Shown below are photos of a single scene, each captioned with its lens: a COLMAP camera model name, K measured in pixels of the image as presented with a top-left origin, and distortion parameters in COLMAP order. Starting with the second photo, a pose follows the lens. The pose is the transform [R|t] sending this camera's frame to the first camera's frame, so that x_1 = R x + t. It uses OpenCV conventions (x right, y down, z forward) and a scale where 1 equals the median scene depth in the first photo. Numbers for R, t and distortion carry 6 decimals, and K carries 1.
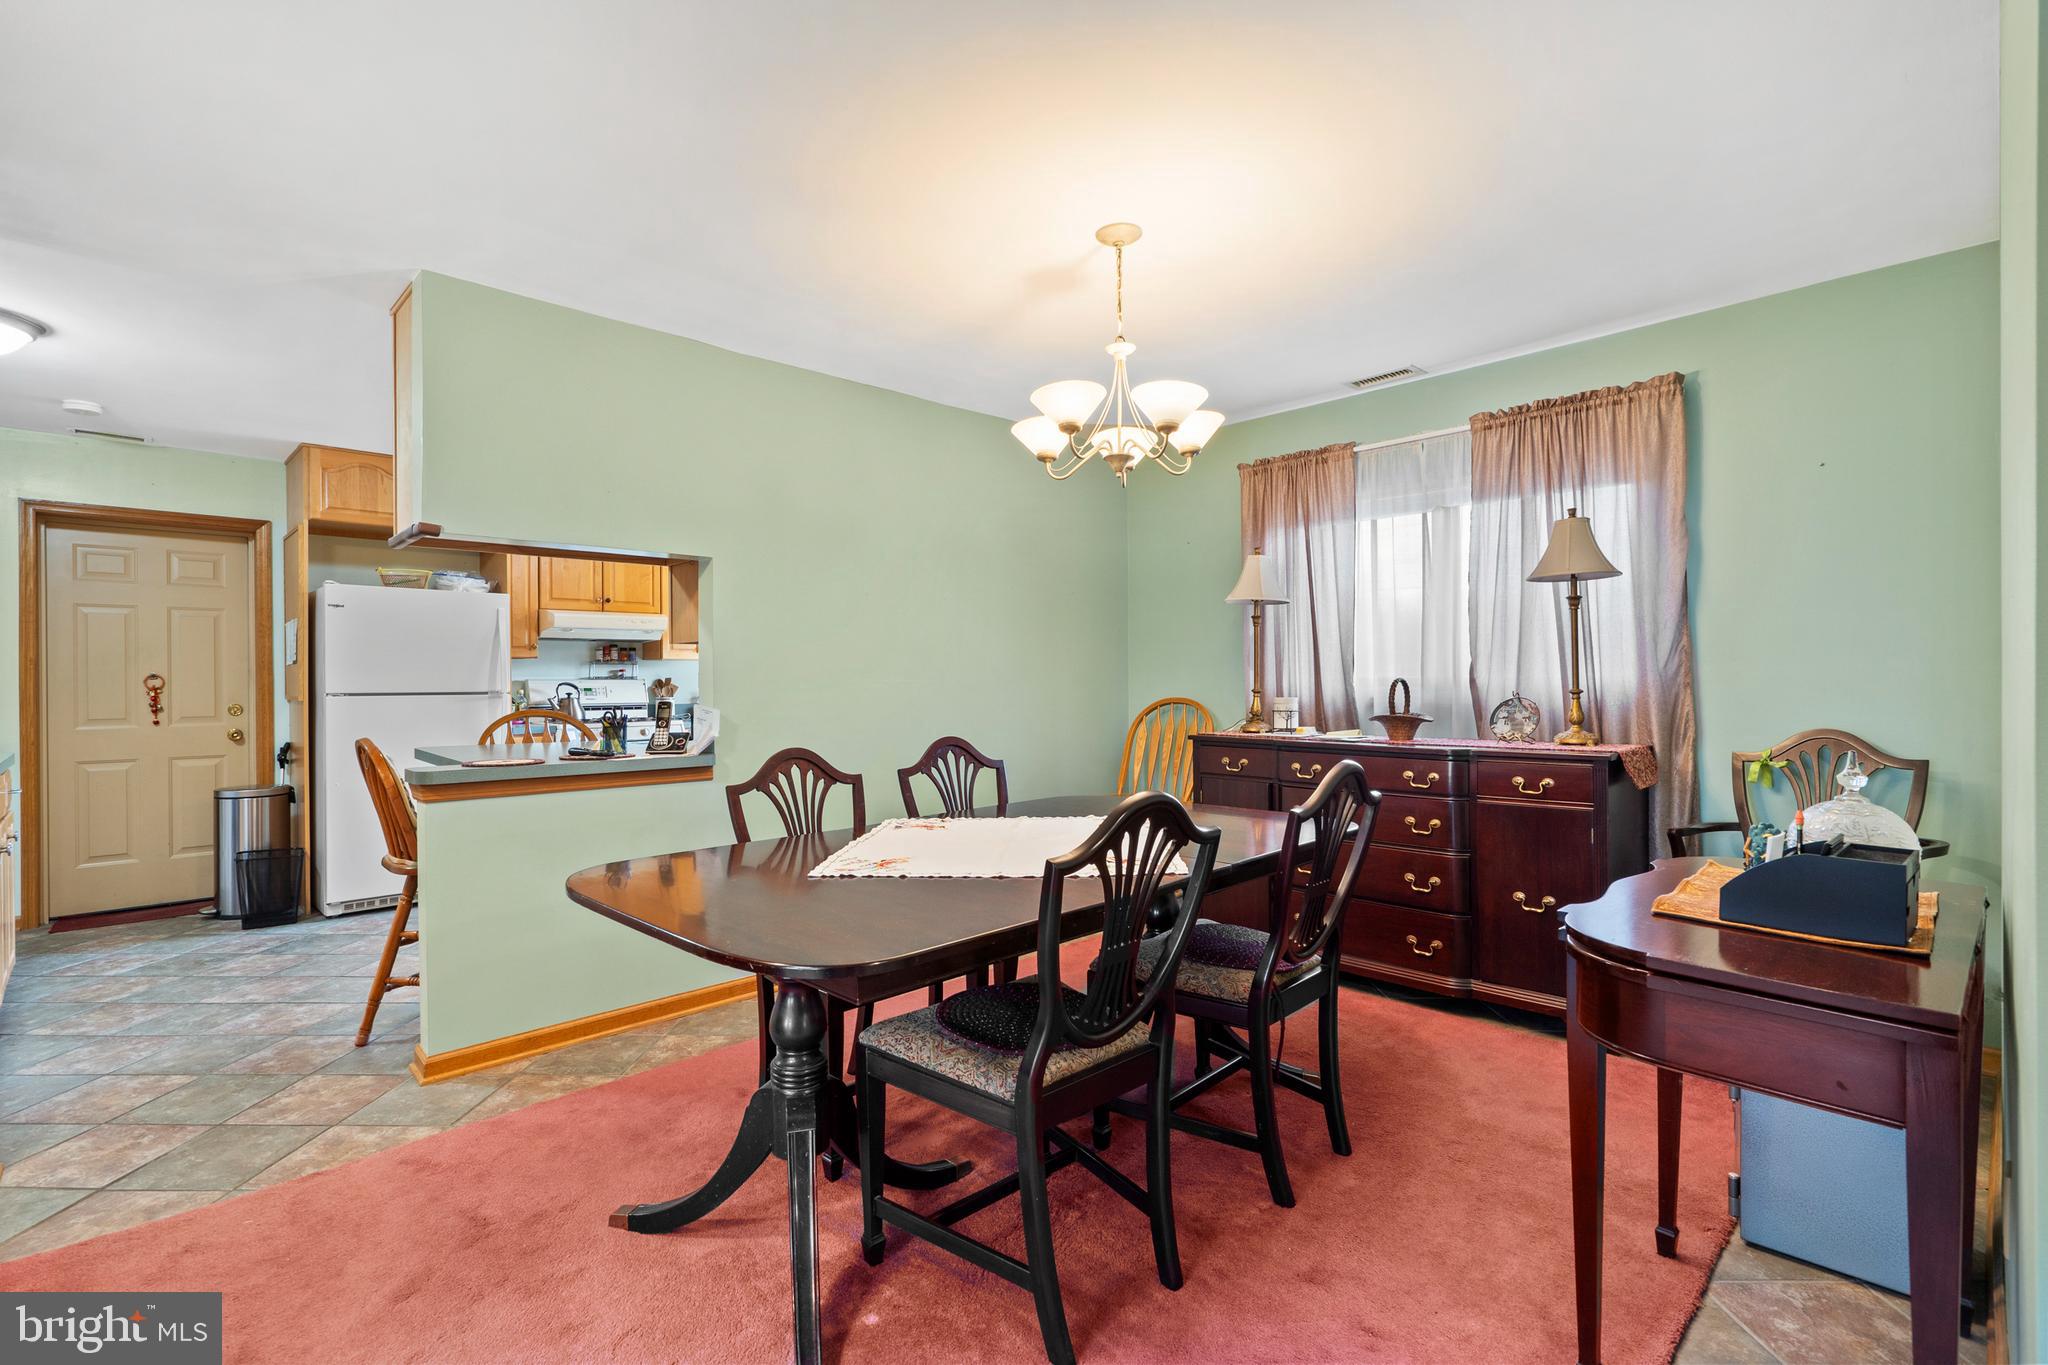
lens RADIAL K [[942.0, 0, 1033.6], [0, 942.0, 673.5], [0, 0, 1]] dist [-0.004008, 0.002615]
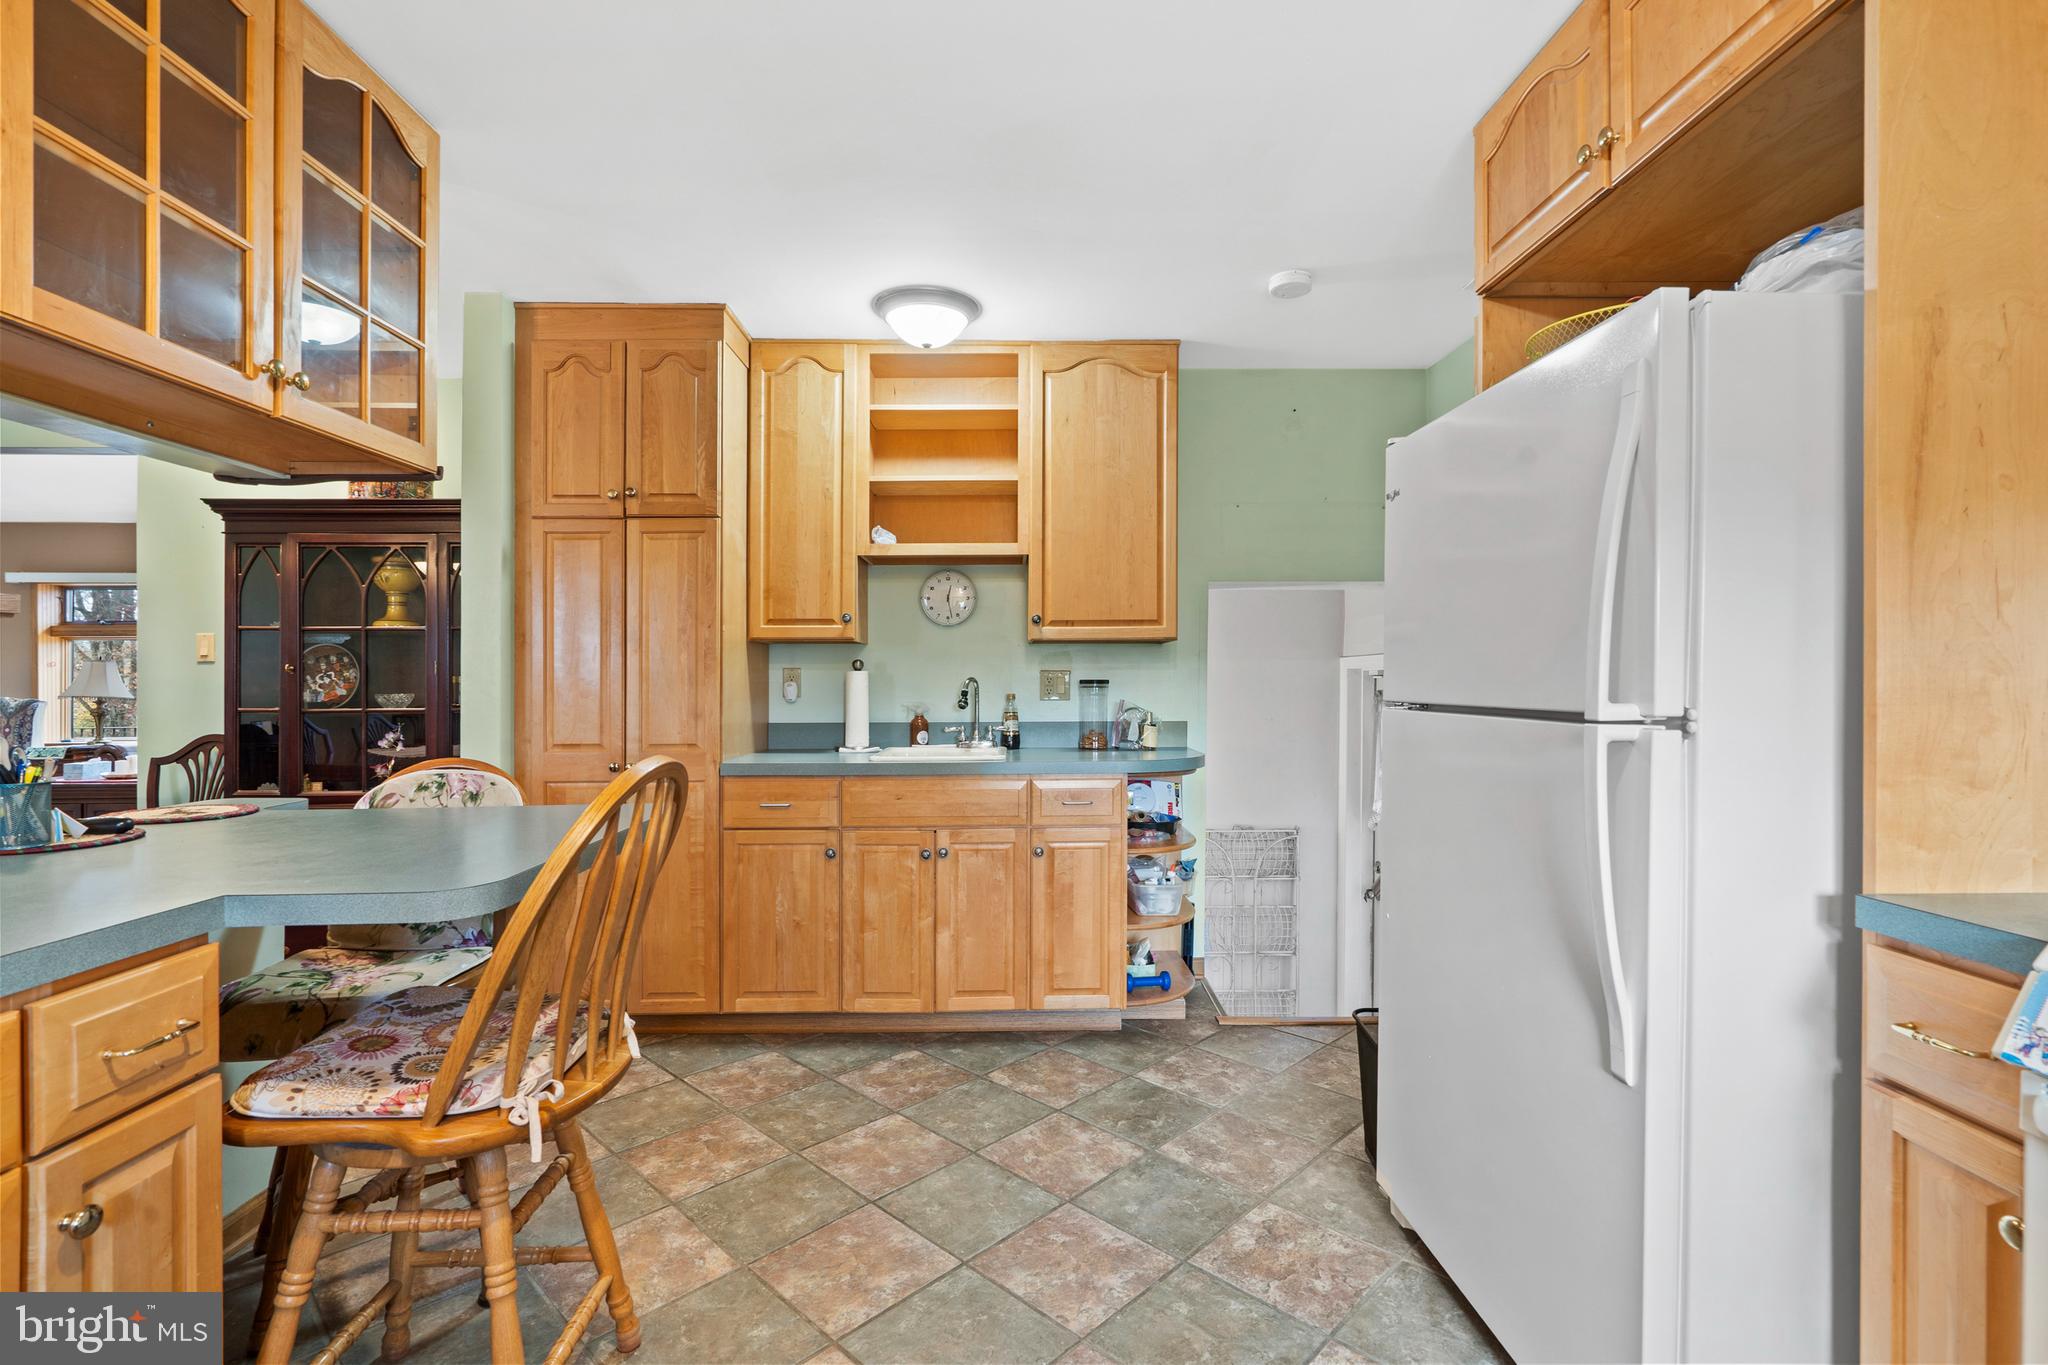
lens RADIAL K [[942.0, 0, 1023.4], [0, 942.0, 676.7], [0, 0, 1]] dist [-0.004008, 0.002615]
pose [[-0.686668, 0.002383, -0.726968, -0.290677], [0.009774, 0.999935, -0.005954, 0.009690], [0.726906, -0.011194, -0.686646, 1.080481]]
